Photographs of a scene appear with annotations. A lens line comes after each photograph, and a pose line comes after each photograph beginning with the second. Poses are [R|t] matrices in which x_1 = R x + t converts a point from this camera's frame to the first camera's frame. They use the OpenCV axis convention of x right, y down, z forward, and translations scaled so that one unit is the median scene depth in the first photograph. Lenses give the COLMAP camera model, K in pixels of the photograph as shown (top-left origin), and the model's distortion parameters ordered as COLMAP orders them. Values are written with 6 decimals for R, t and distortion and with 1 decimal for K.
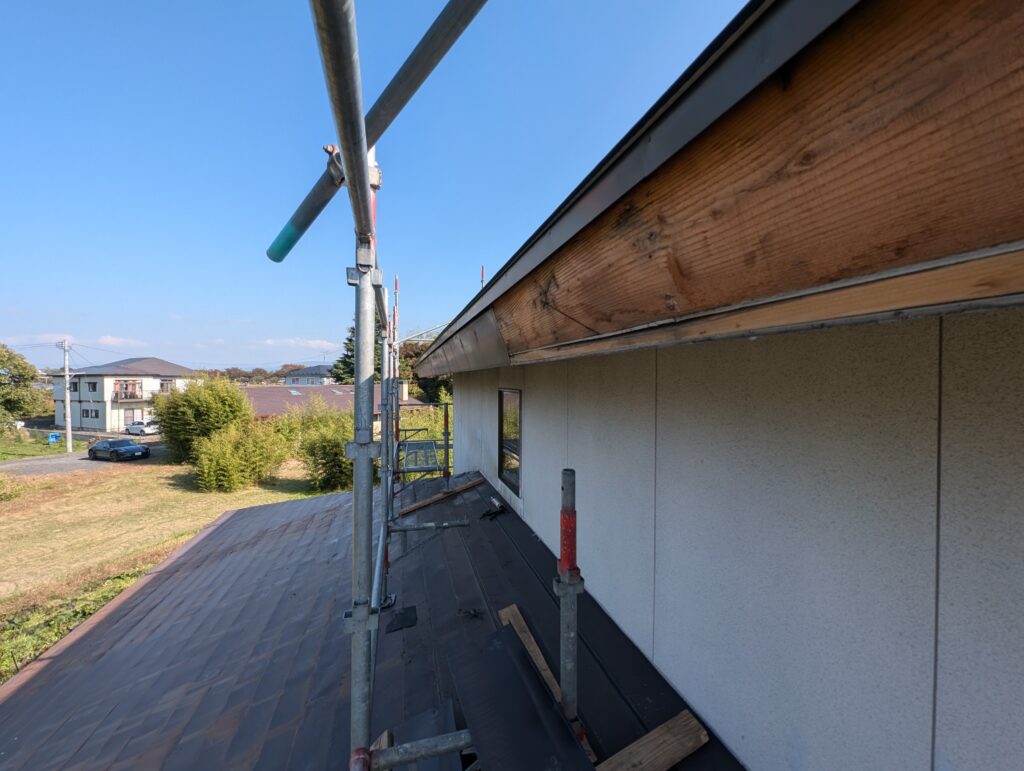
lens RADIAL K [[414.9, 0, 513.2], [0, 414.9, 389.2], [0, 0, 1]] dist [0.000015, -0.001394]
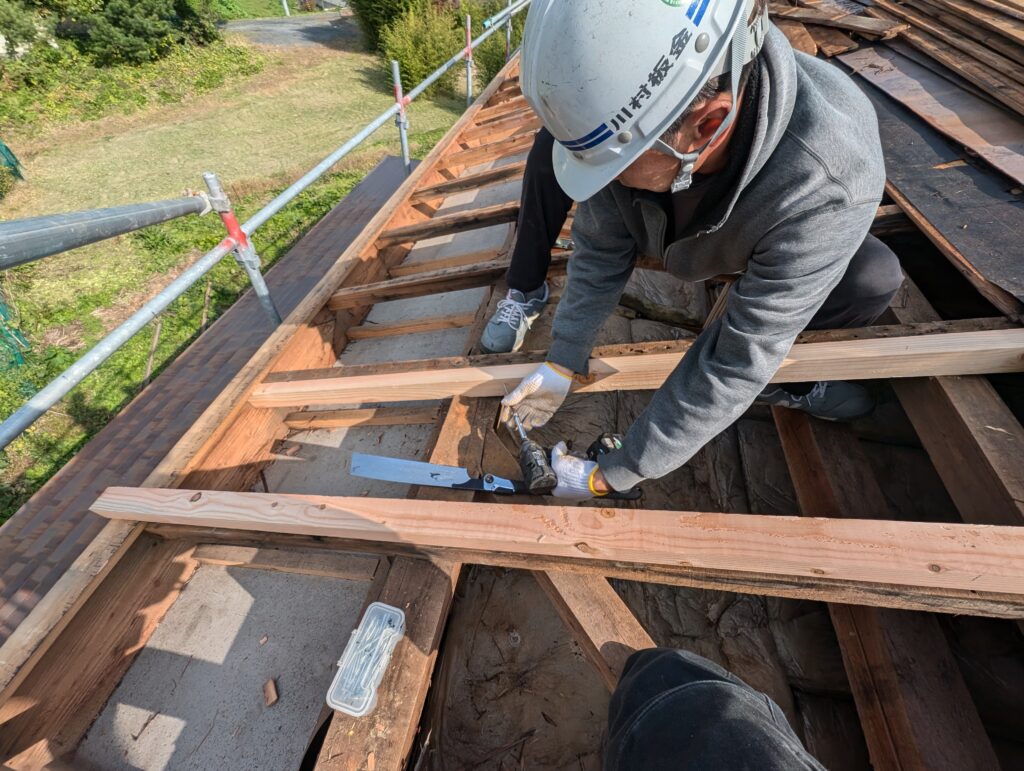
lens RADIAL K [[414.9, 0, 513.8], [0, 414.9, 386.5], [0, 0, 1]] dist [0.000015, -0.001394]
pose [[0.895121, 0.370947, -0.247301, 0.073918], [-0.071436, 0.666877, 0.741736, -0.079465], [0.440064, -0.646277, 0.623434, 0.006938]]
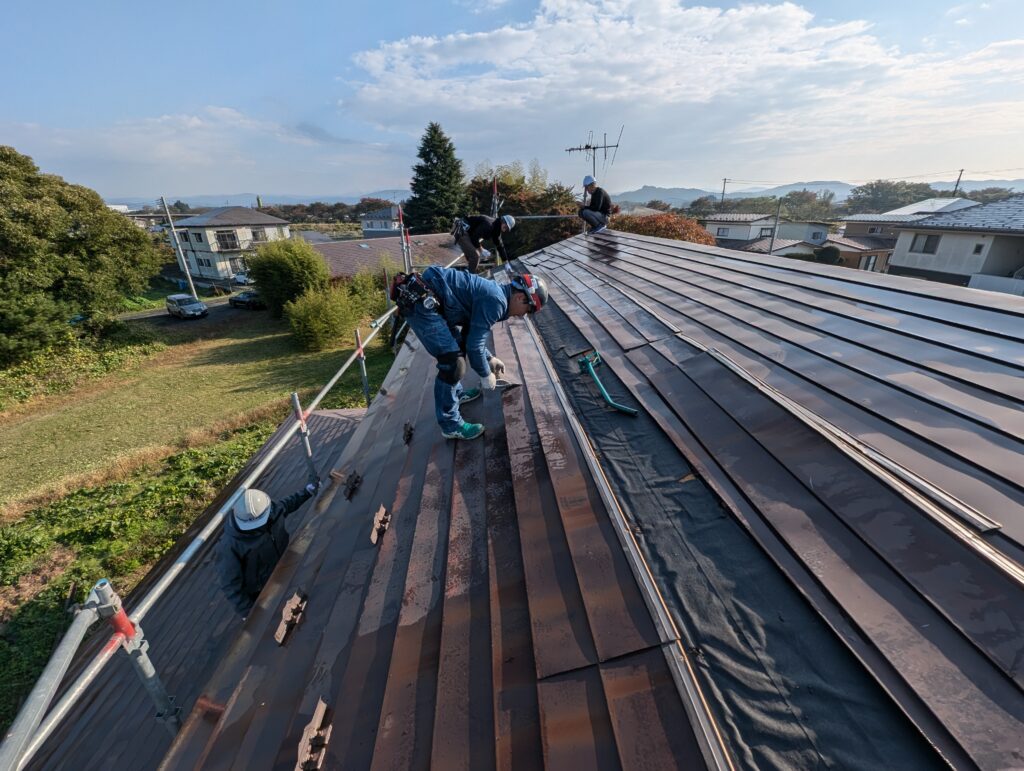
lens RADIAL K [[414.9, 0, 512.4], [0, 414.9, 384.7], [0, 0, 1]] dist [0.000015, -0.001394]
pose [[0.982039, 0.061232, -0.178466, 0.080691], [0.008974, 0.929645, 0.368346, -0.114244], [0.188464, -0.363332, 0.912399, 0.012026]]
